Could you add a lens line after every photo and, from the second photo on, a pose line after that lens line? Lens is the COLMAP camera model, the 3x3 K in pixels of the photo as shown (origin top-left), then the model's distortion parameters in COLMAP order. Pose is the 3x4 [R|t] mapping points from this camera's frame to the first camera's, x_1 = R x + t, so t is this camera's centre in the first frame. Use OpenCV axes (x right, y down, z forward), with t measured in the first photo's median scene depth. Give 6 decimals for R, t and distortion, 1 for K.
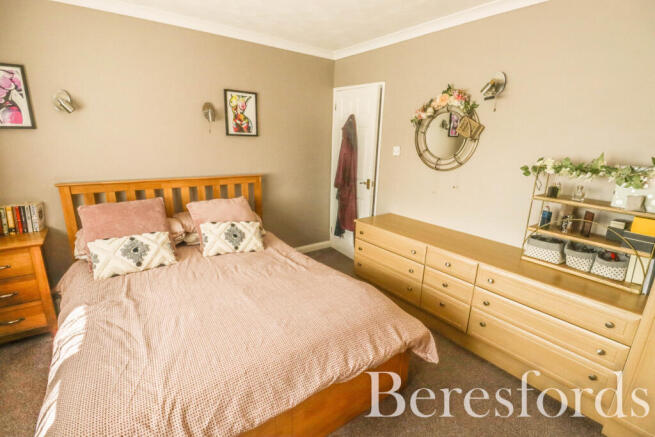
lens RADIAL K [[303.8, 0, 334.3], [0, 303.8, 218.8], [0, 0, 1]] dist [0.002164, -0.016824]
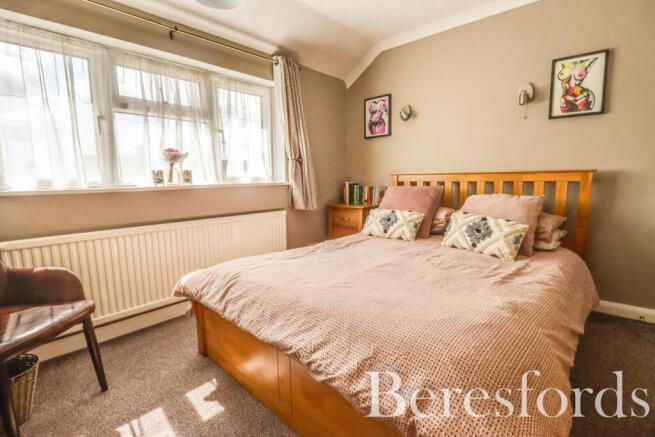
lens RADIAL K [[303.8, 0, 334.3], [0, 303.8, 218.8], [0, 0, 1]] dist [0.002164, -0.016824]
pose [[0.181326, 0.093187, -0.978998, 0.328323], [-0.235589, 0.970629, 0.048755, 0.063376], [0.954787, 0.221800, 0.197954, 0.390593]]
